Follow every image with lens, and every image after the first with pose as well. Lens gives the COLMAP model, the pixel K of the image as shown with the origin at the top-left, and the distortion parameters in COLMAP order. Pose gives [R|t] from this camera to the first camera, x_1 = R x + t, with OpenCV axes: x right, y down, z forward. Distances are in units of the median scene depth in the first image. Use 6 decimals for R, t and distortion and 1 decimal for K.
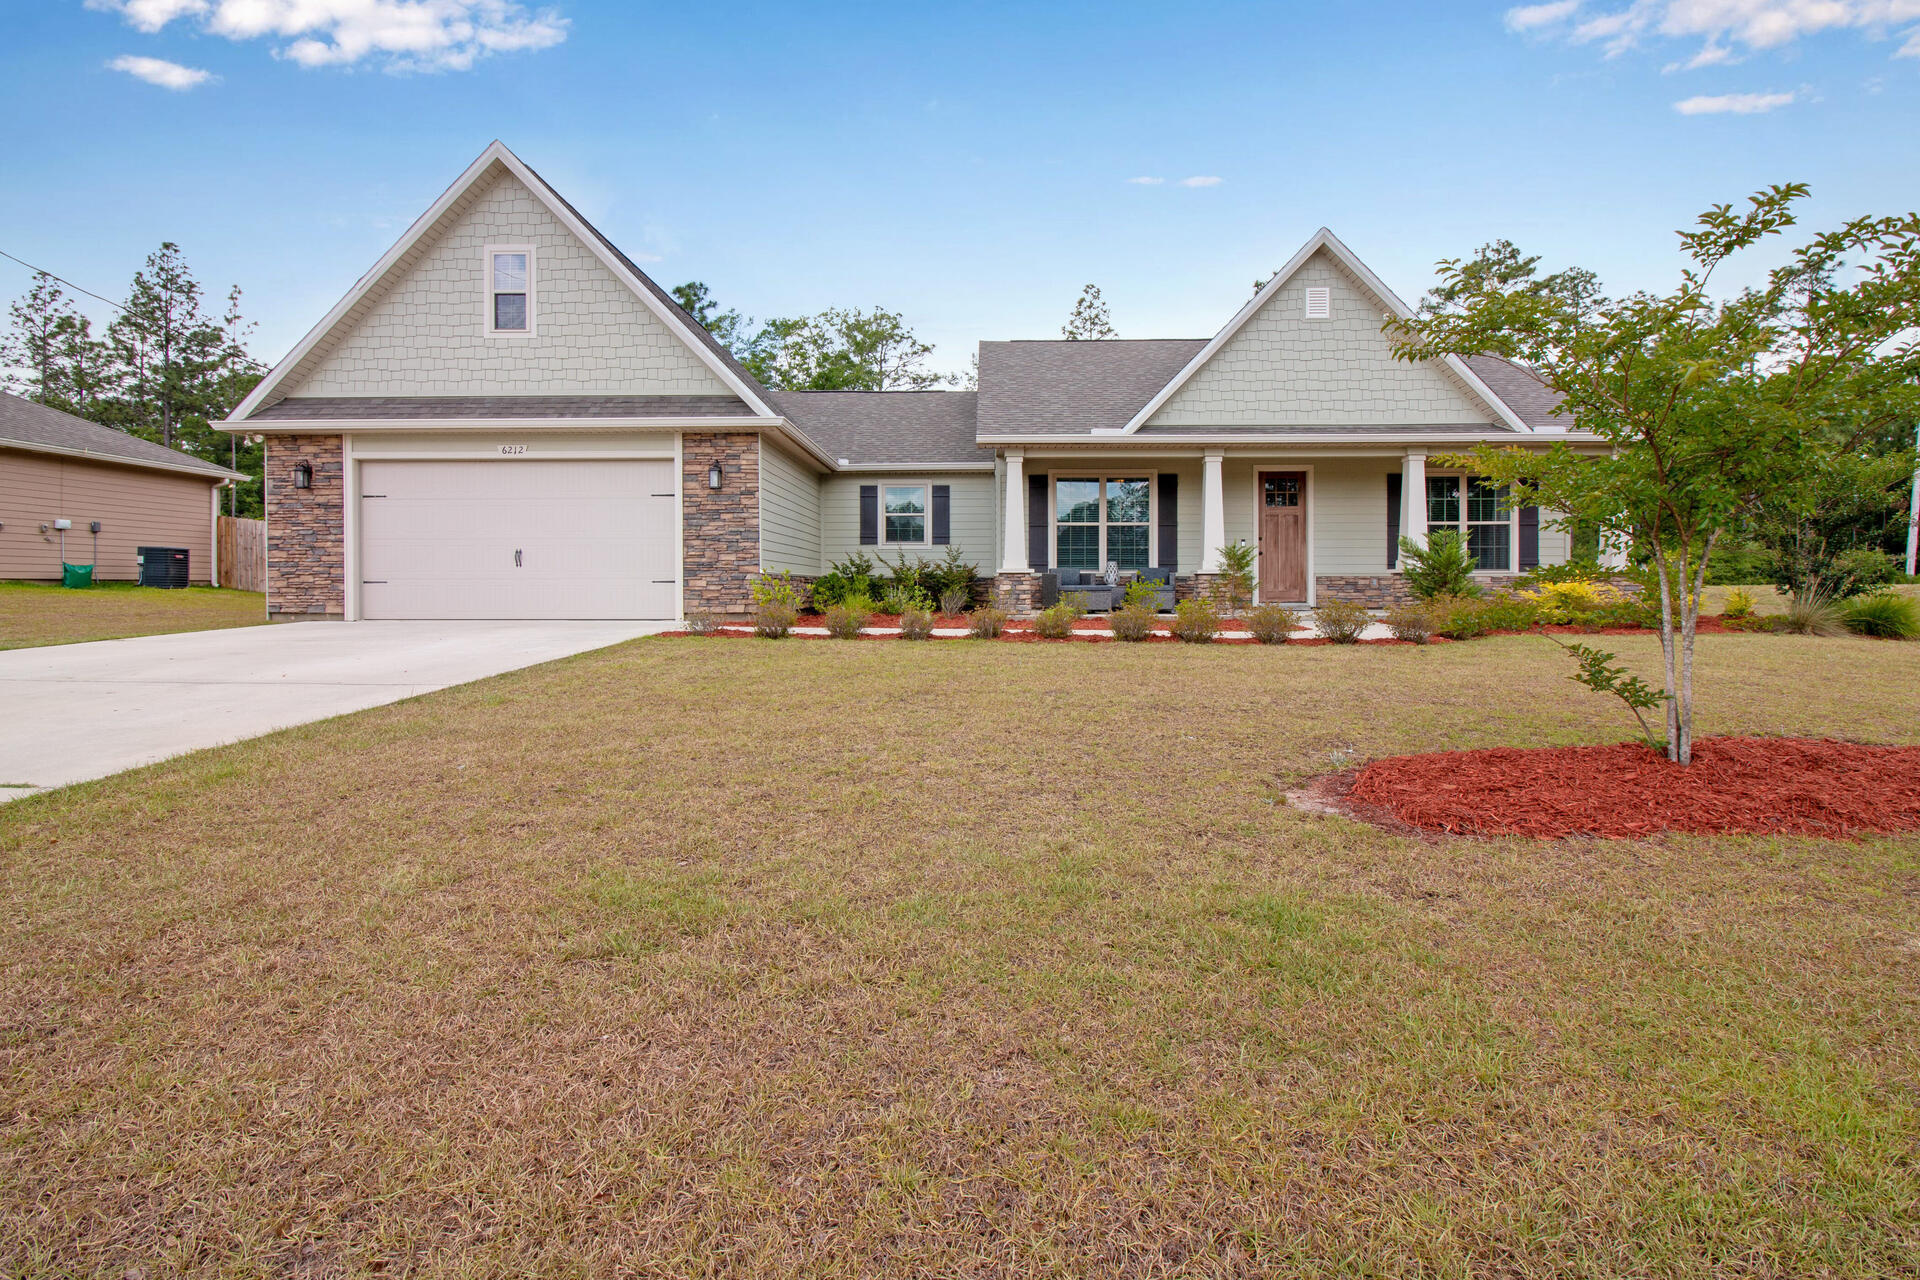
lens RADIAL K [[942.5, 0, 951.3], [0, 942.5, 592.8], [0, 0, 1]] dist [0.000045, -0.014976]
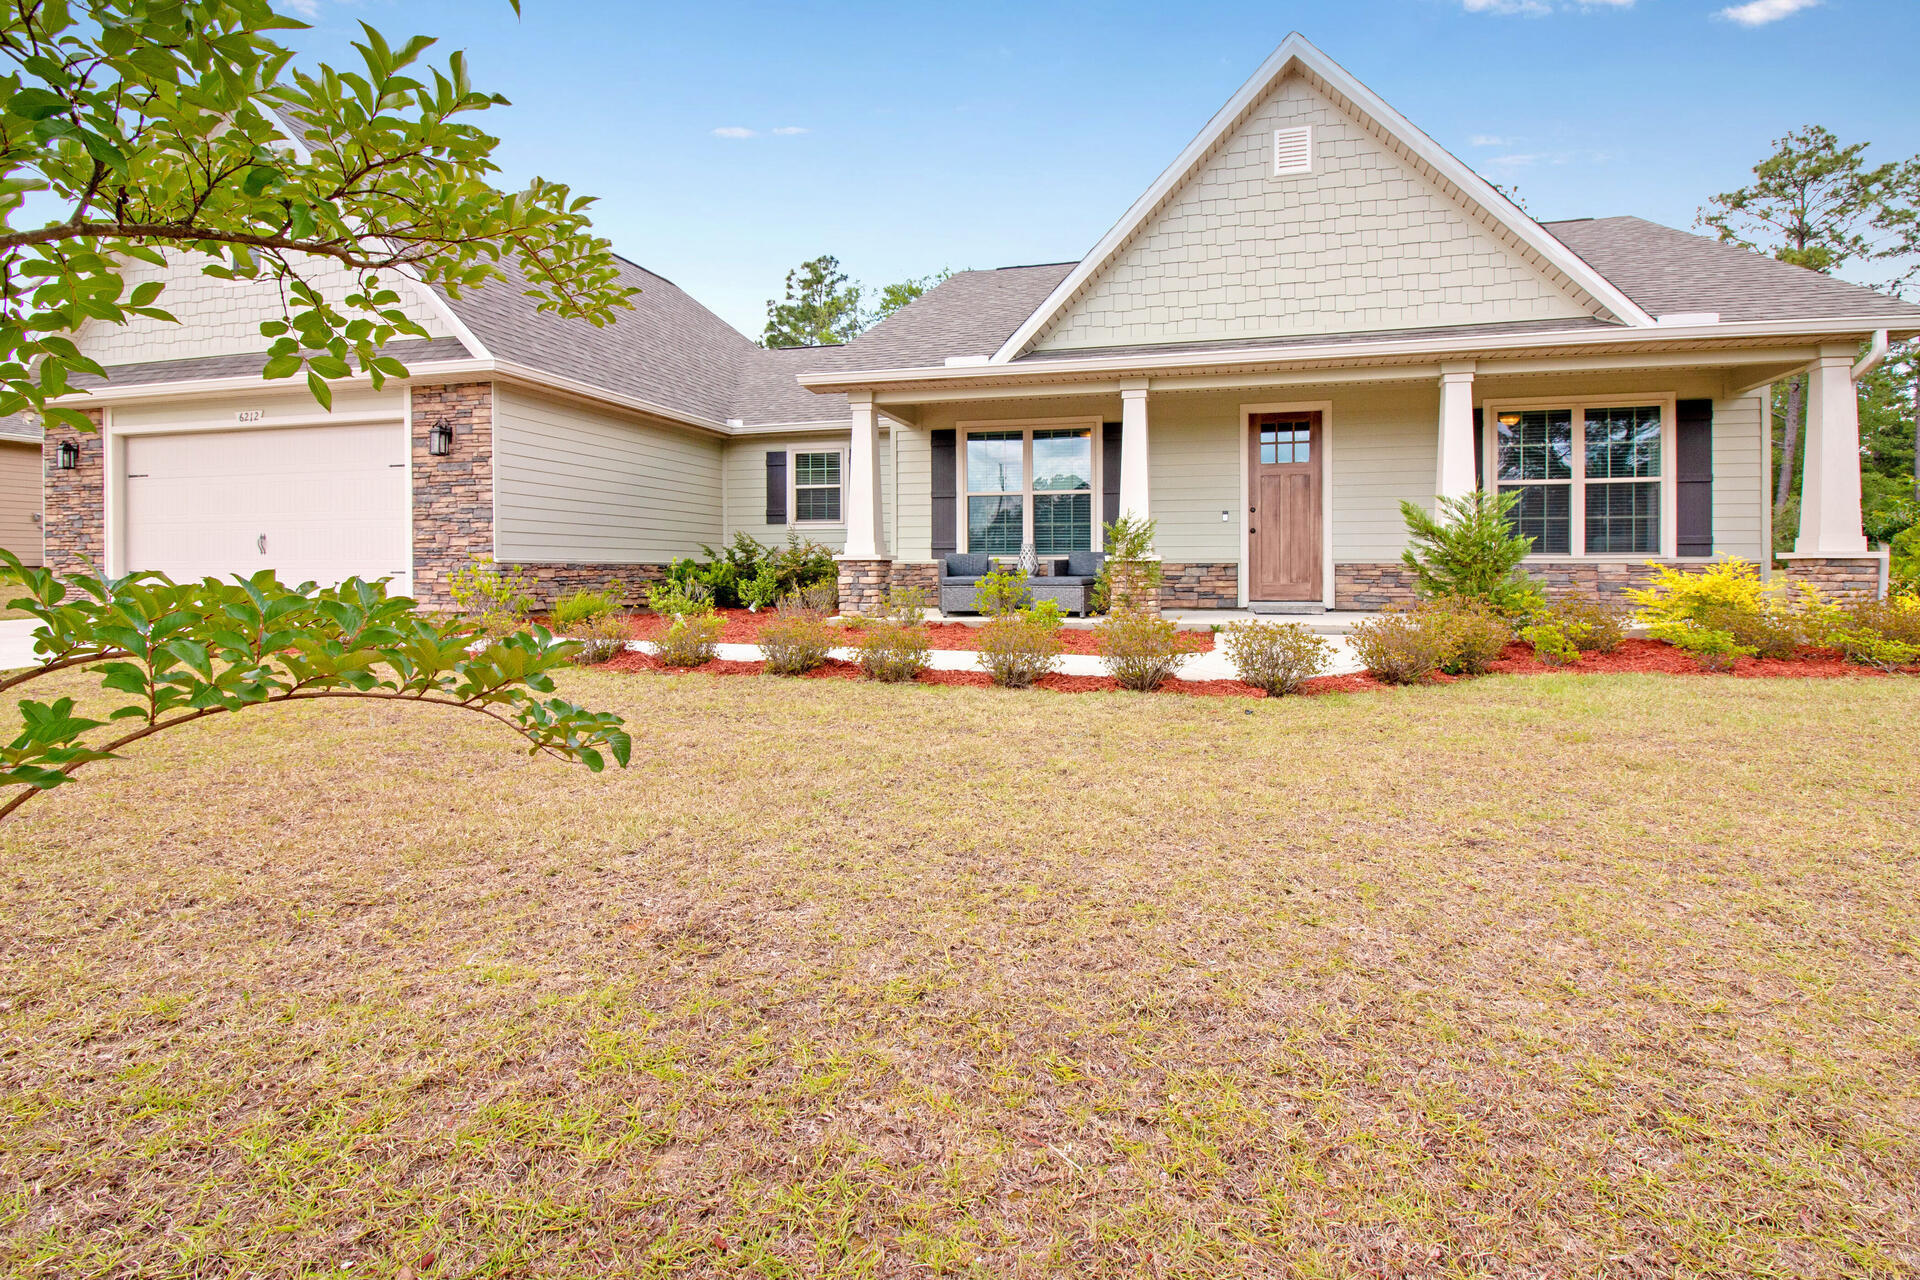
lens RADIAL K [[939.5, 0, 964.6], [0, 939.5, 572.3], [0, 0, 1]] dist [0.000419, -0.015048]
pose [[0.969866, 0.001867, -0.243630, 0.326180], [-0.002228, 0.999997, -0.001209, -0.010958], [0.243627, 0.001715, 0.969867, 0.306076]]
